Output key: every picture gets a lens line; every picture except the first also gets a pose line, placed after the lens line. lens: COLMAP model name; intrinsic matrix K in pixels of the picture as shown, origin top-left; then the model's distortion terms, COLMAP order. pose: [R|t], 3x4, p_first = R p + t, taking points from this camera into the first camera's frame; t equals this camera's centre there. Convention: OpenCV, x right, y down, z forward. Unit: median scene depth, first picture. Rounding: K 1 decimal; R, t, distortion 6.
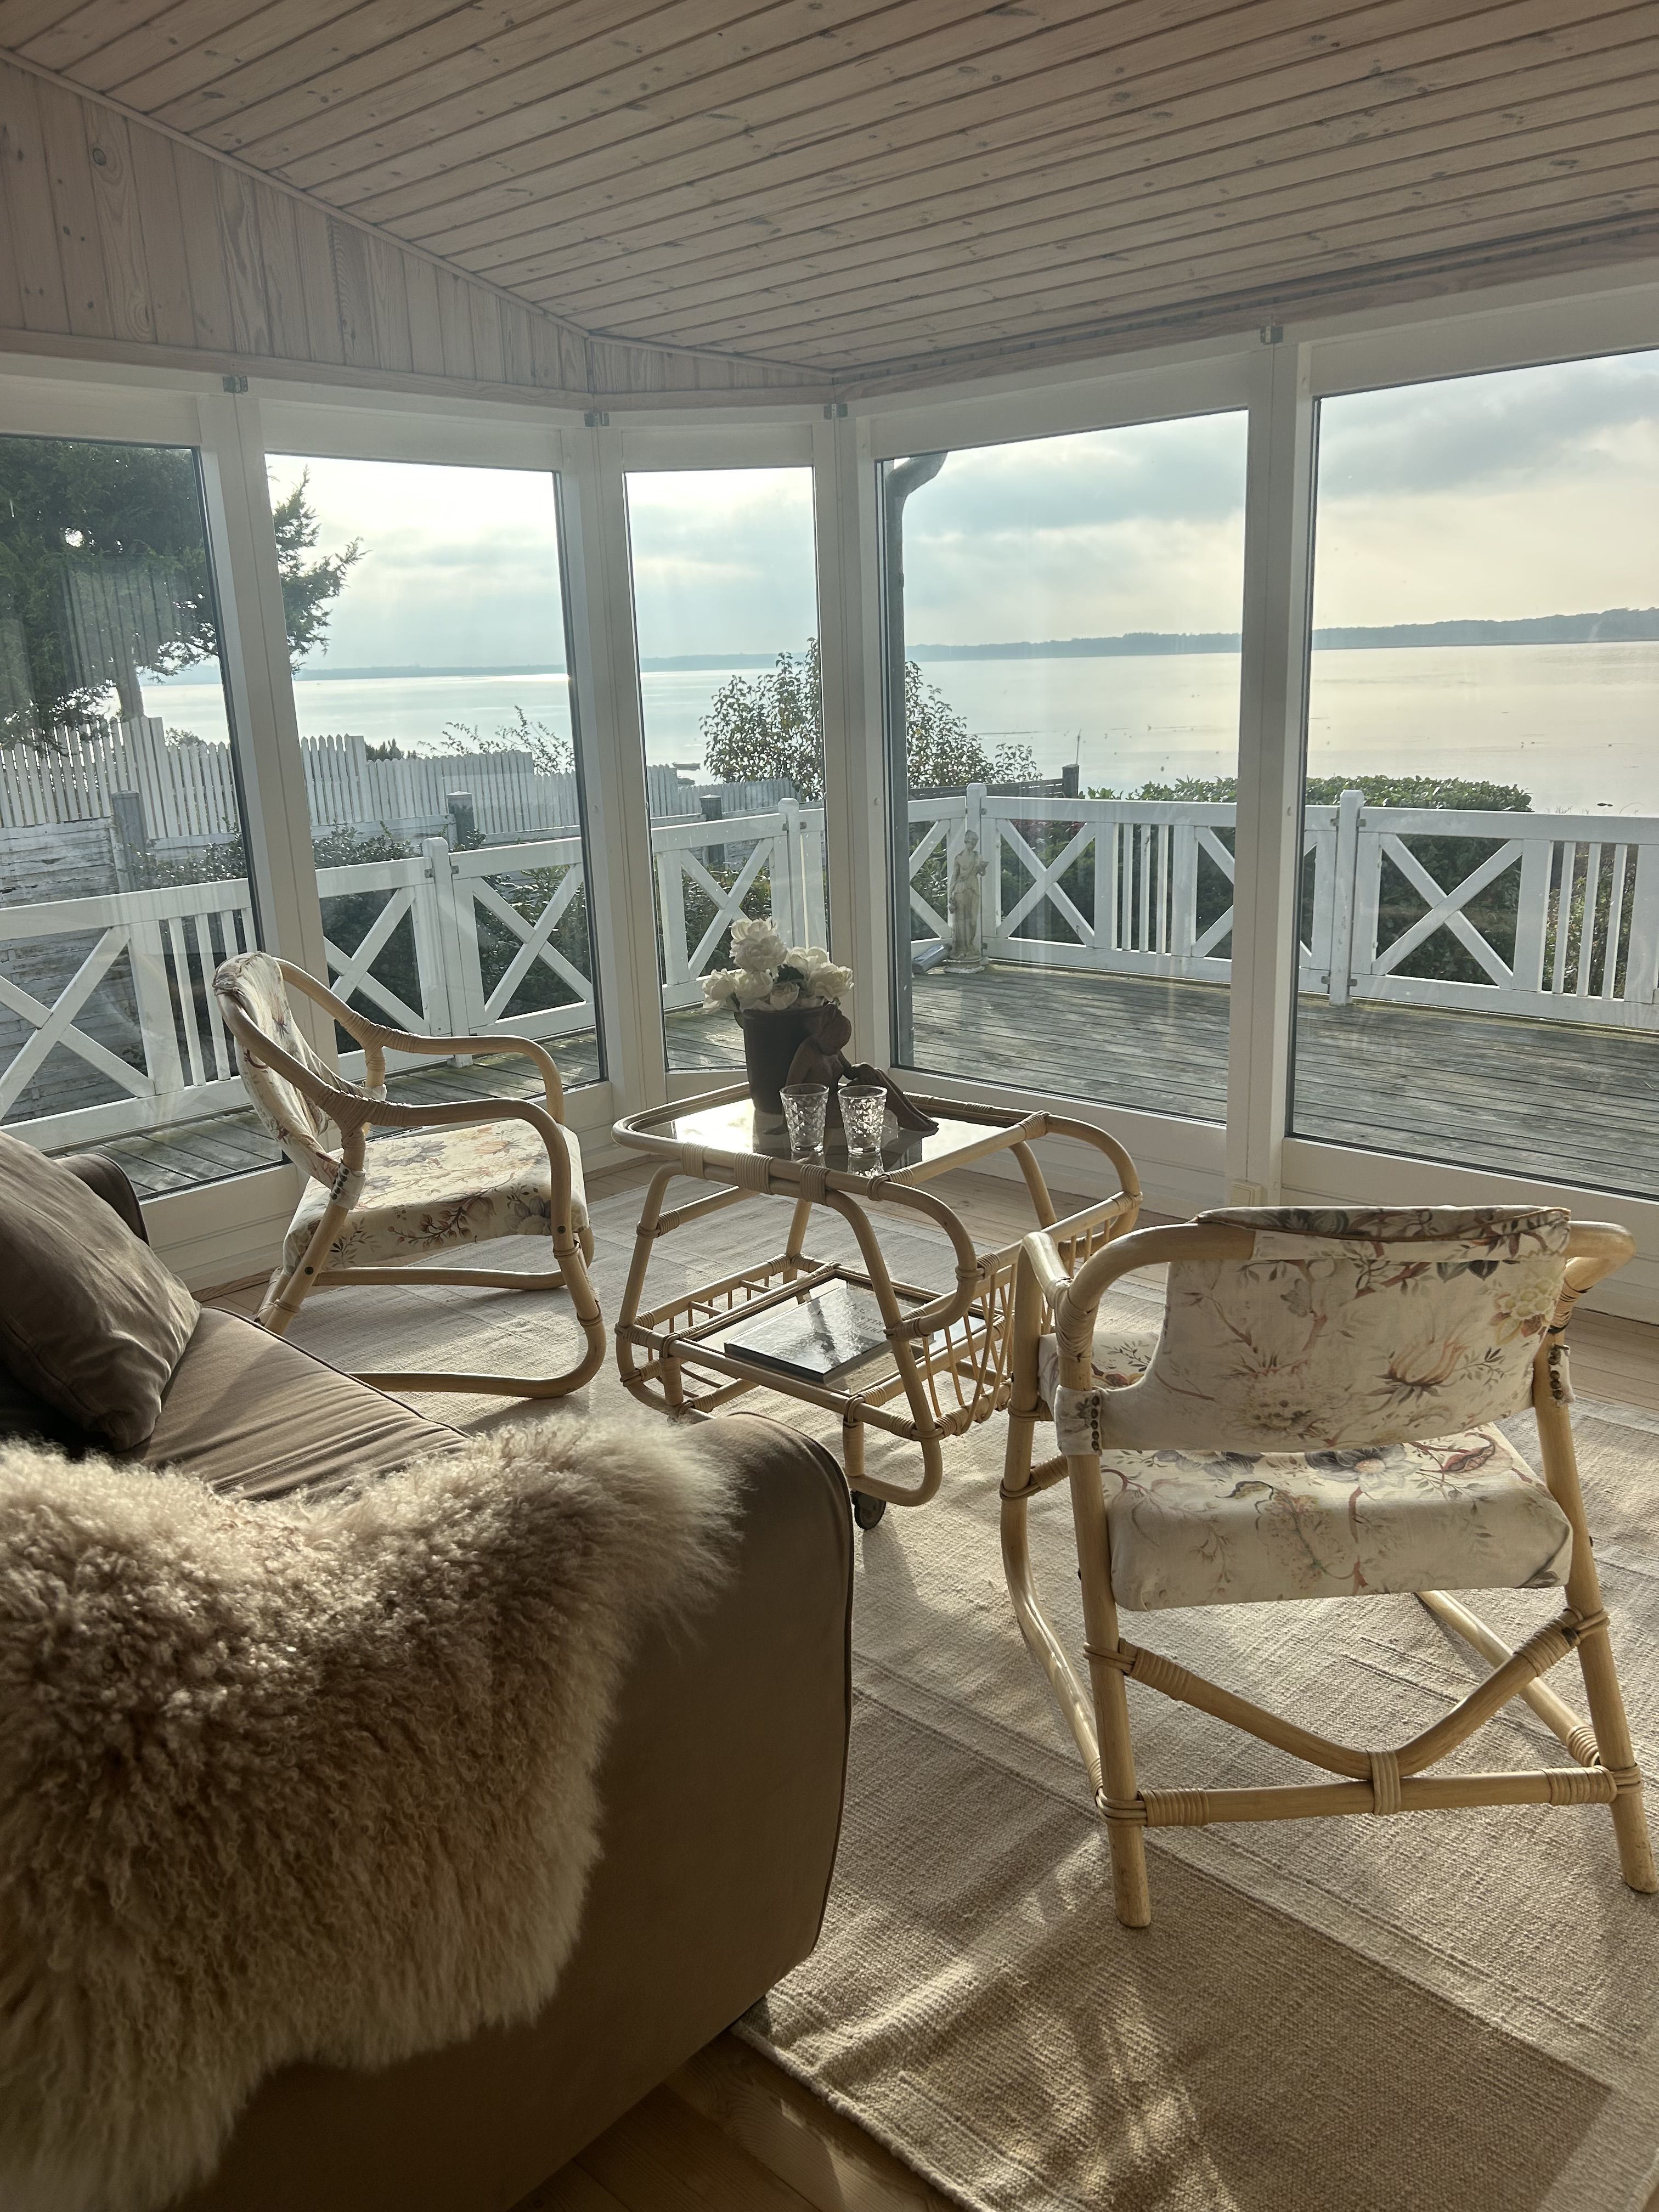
lens RADIAL K [[1675.4, 0, 829.5], [0, 1675.4, 1106.0], [0, 0, 1]] dist [0.020893, -0.000824]
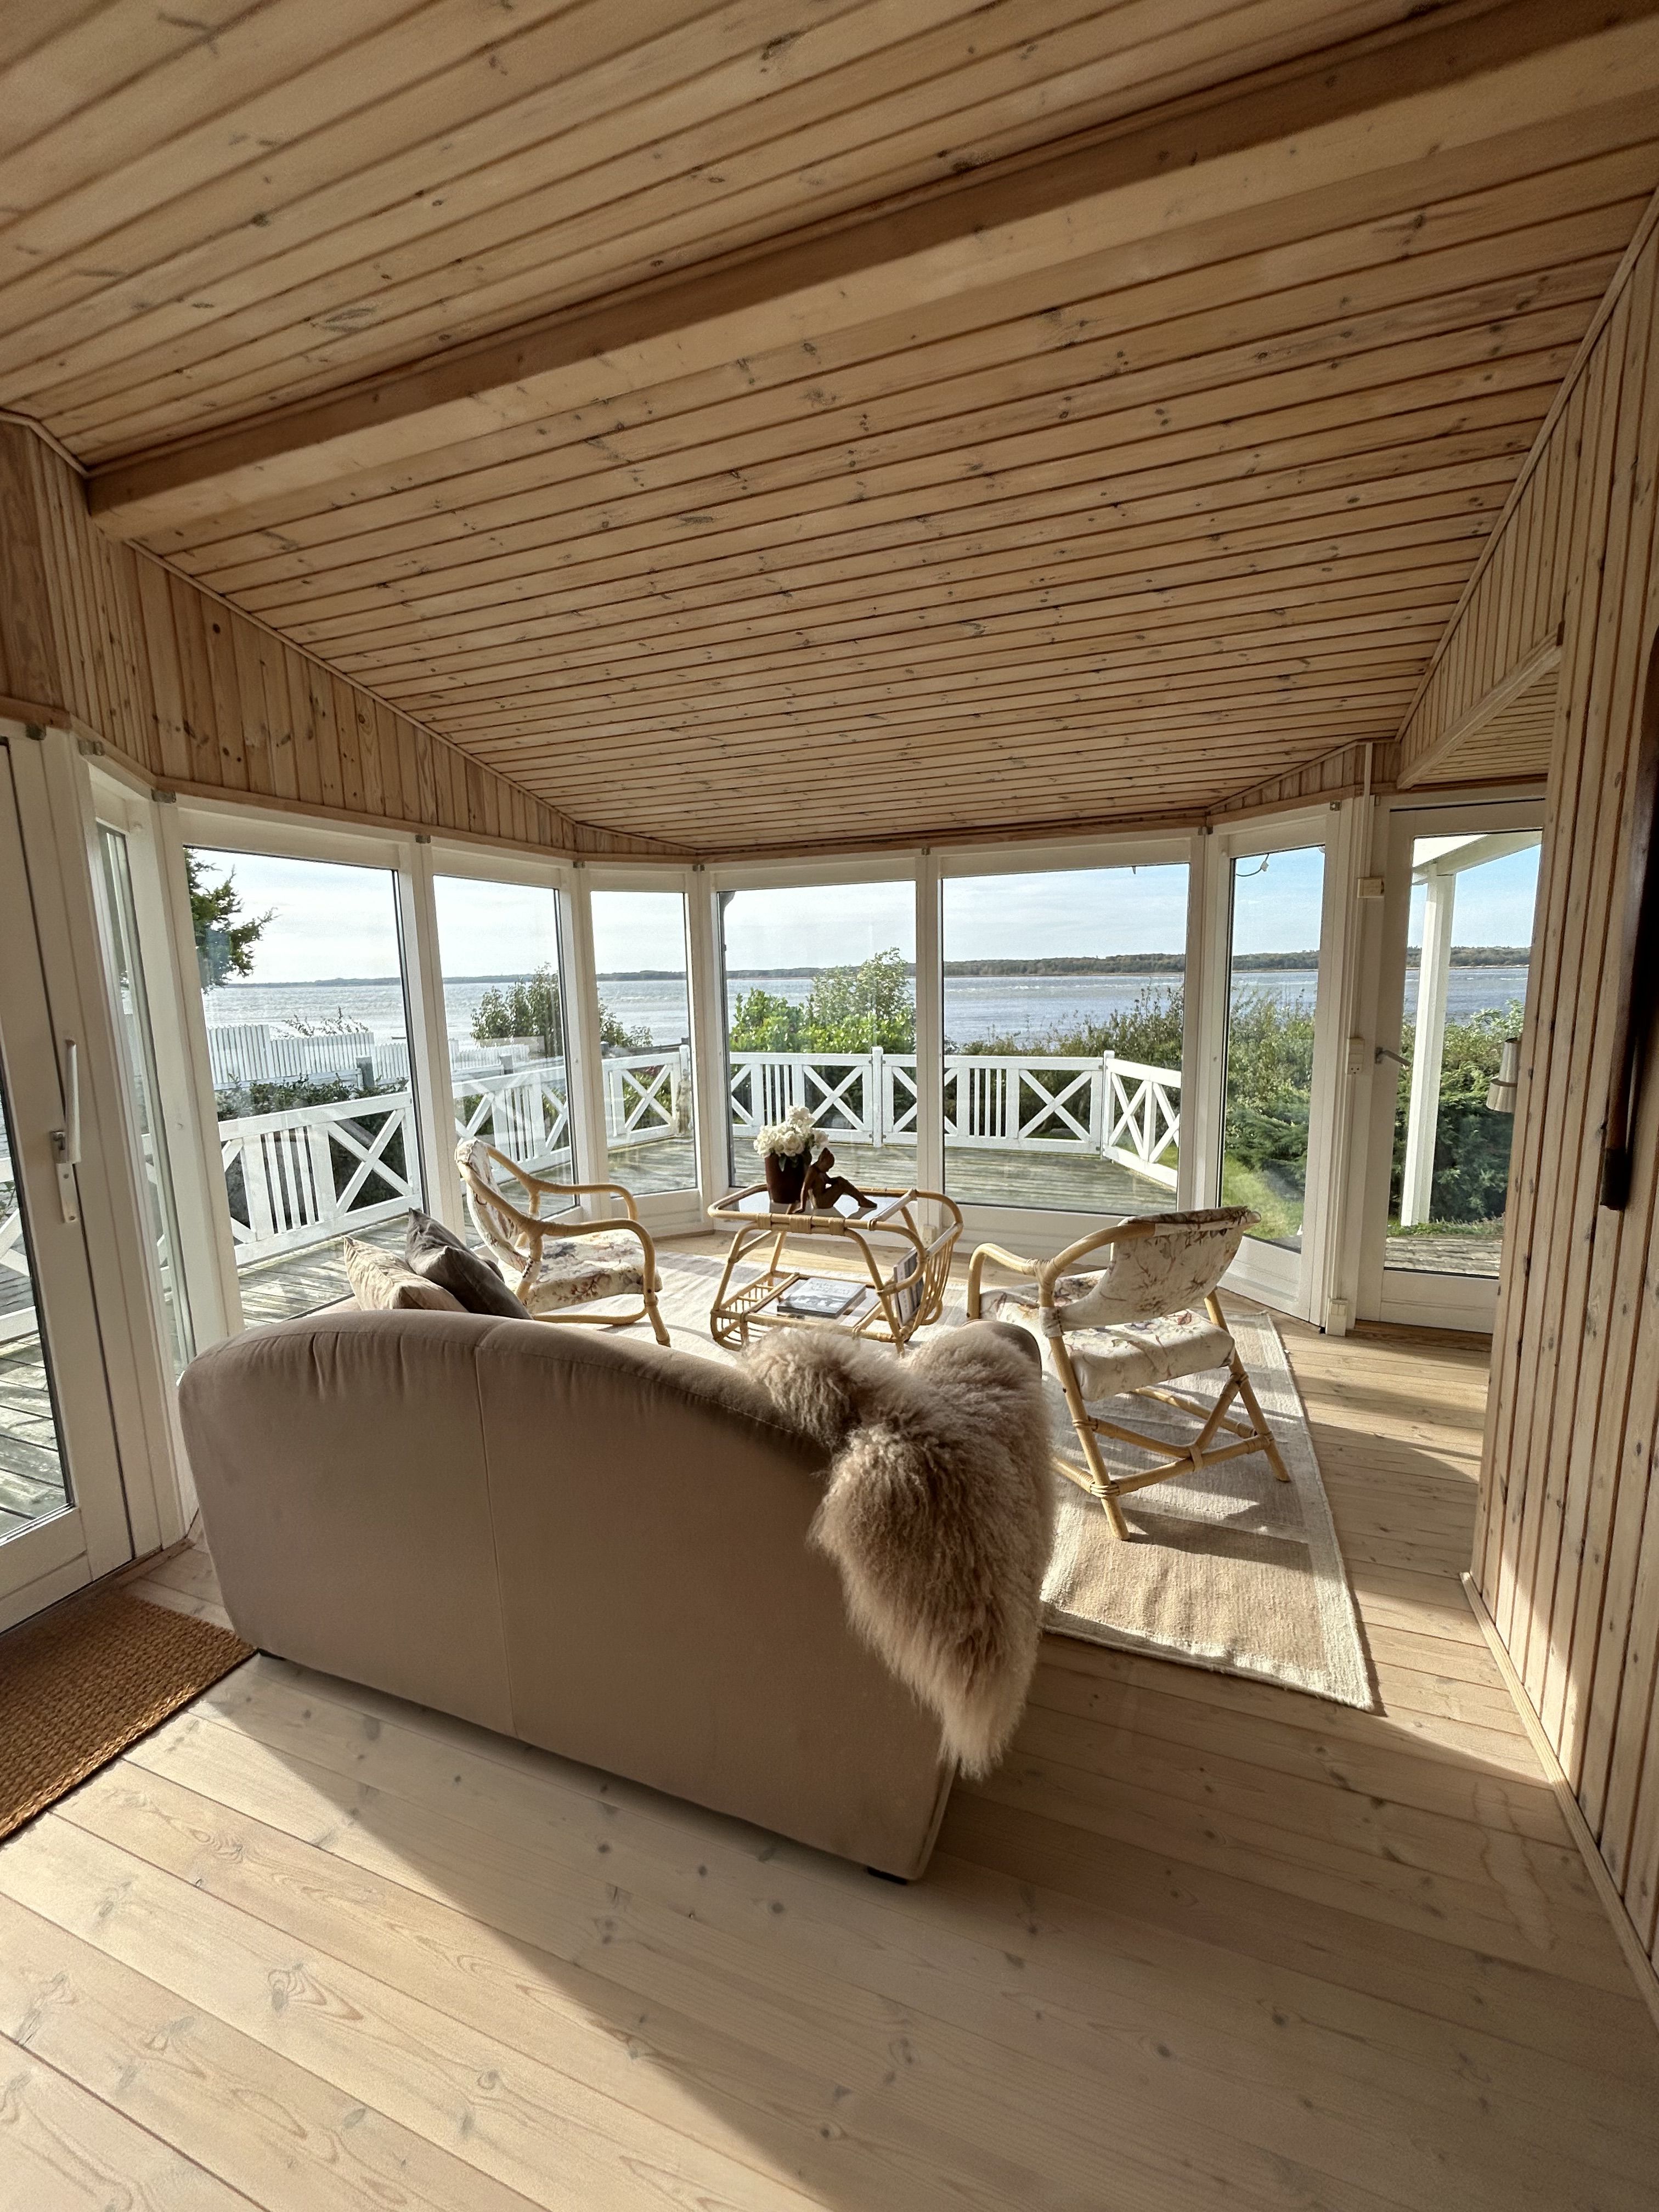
lens RADIAL K [[891.7, 0, 833.8], [0, 891.7, 1094.8], [0, 0, 1]] dist [0.001966, 0.000014]
pose [[0.930118, -0.033732, 0.365707, -0.297657], [0.082489, 0.989519, -0.118527, 0.001921], [-0.357876, 0.140411, 0.923152, -0.022619]]
